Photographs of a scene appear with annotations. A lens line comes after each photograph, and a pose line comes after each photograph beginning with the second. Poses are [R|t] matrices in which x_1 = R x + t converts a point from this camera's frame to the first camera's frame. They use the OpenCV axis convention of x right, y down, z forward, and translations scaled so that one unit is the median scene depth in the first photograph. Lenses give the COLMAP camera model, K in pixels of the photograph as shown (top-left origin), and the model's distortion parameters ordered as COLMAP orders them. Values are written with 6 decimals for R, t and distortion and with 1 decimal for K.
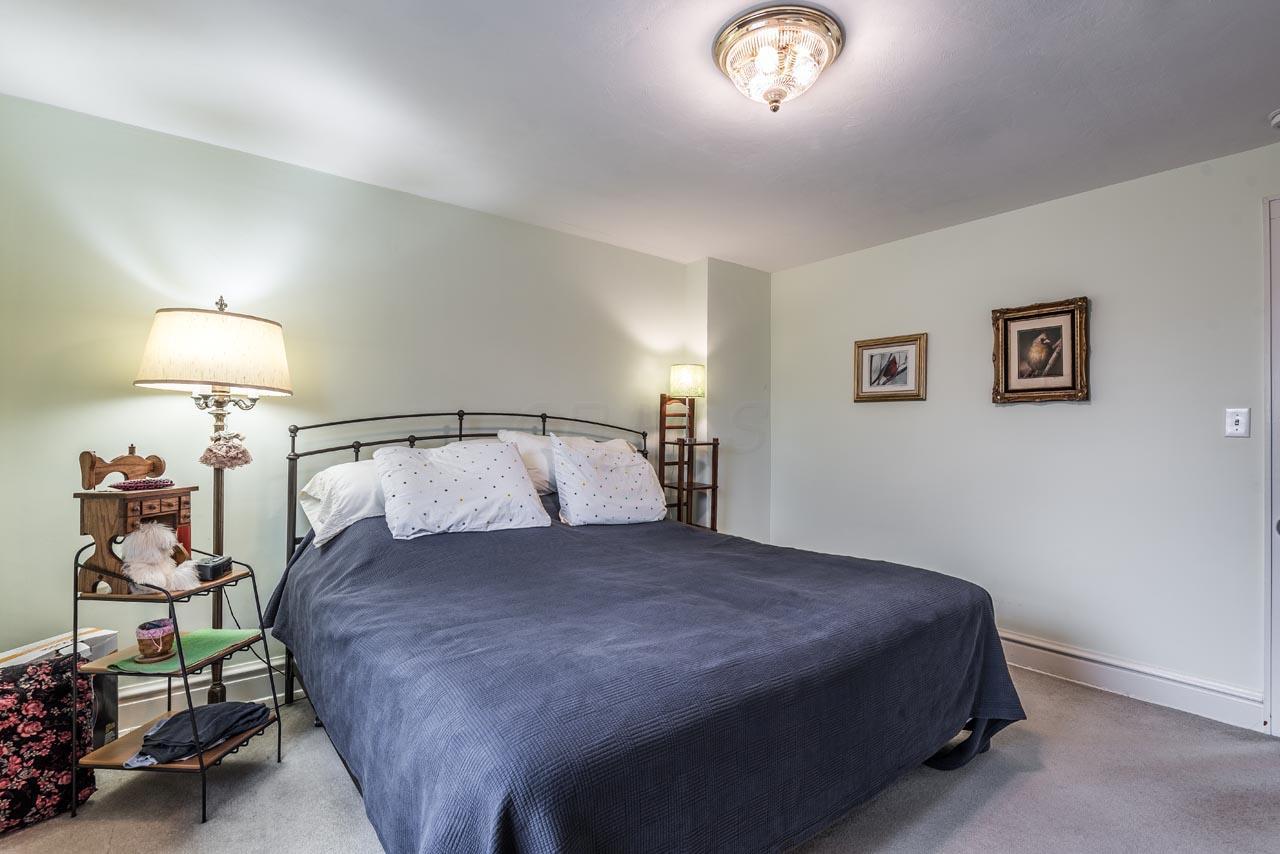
lens RADIAL K [[597.5, 0, 646.4], [0, 597.5, 427.8], [0, 0, 1]] dist [0.022468, -0.000241]
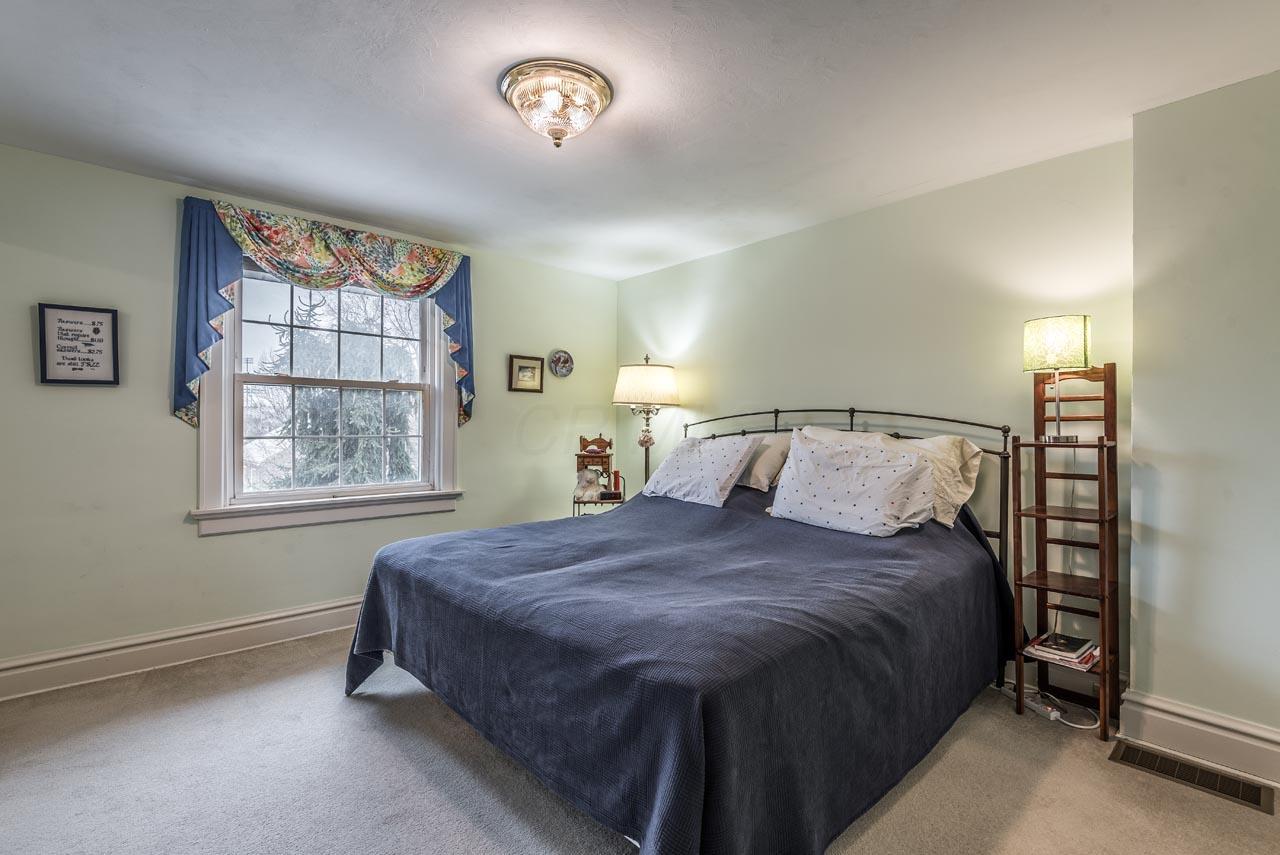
lens RADIAL K [[597.5, 0, 646.4], [0, 597.5, 428.3], [0, 0, 1]] dist [0.022468, -0.000241]
pose [[0.060750, -0.003652, -0.998146, 0.850602], [0.005179, 0.999981, -0.003344, 0.011537], [0.998140, -0.004966, 0.060767, 0.670462]]
